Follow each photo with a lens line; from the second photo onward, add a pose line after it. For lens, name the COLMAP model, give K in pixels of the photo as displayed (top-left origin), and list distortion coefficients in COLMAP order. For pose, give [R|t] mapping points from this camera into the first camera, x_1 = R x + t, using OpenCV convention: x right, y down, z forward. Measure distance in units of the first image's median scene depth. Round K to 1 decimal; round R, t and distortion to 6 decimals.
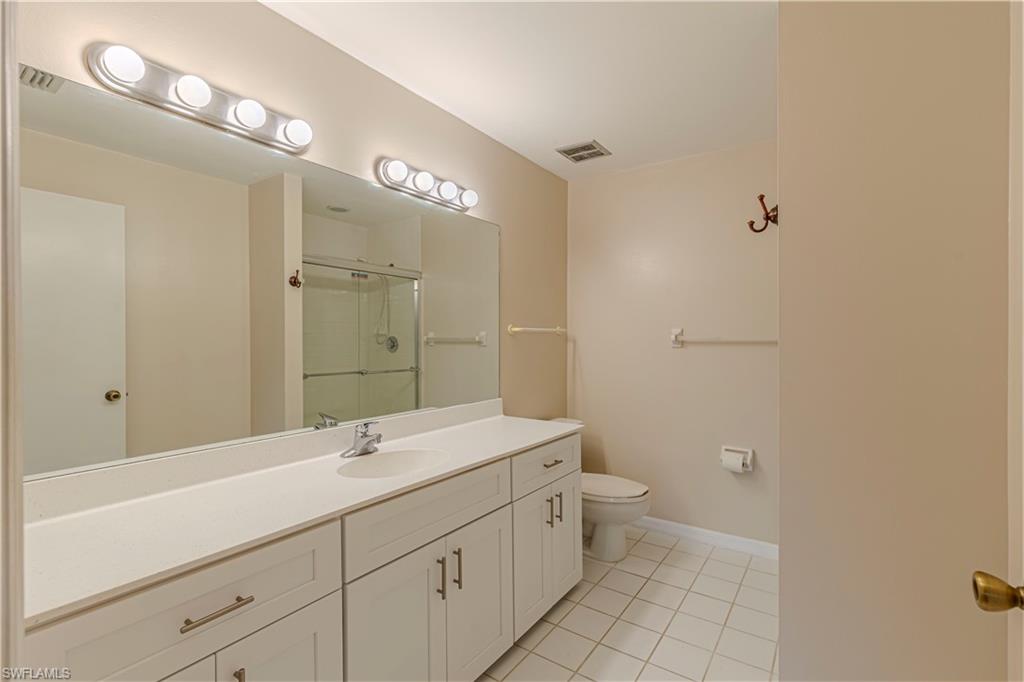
lens RADIAL K [[456.2, 0, 510.9], [0, 456.2, 342.2], [0, 0, 1]] dist [0.000441, -0.000573]
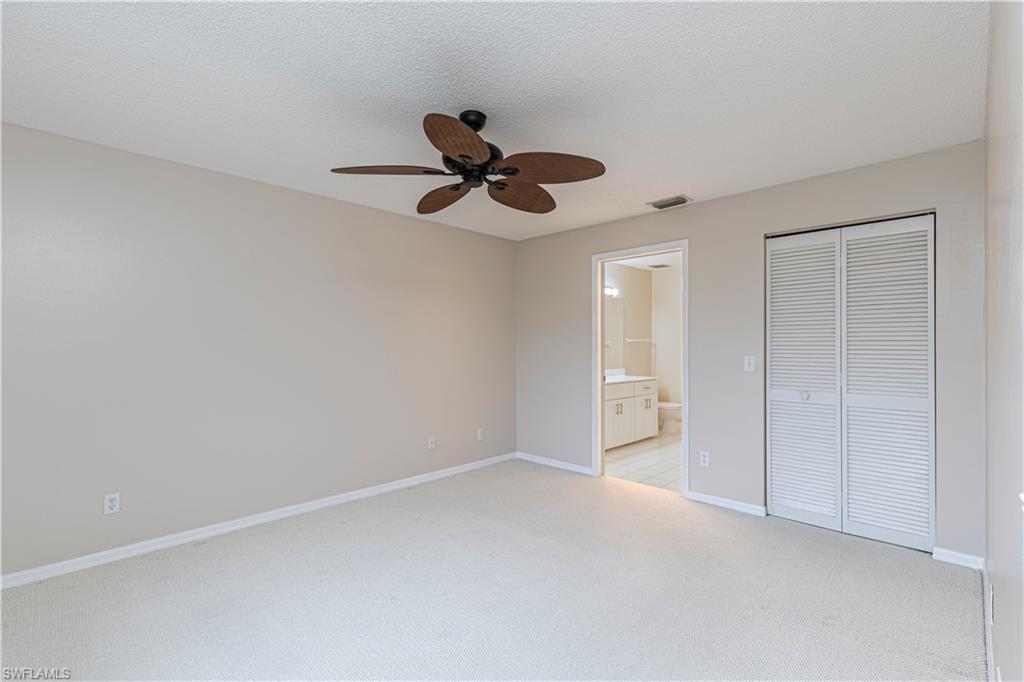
lens RADIAL K [[456.2, 0, 517.5], [0, 456.2, 342.2], [0, 0, 1]] dist [0.000441, -0.000573]
pose [[0.988076, 0.009432, -0.153676, -0.207163], [-0.010684, 0.999916, -0.007324, 0.004636], [0.153594, 0.008878, 0.988094, -1.469899]]
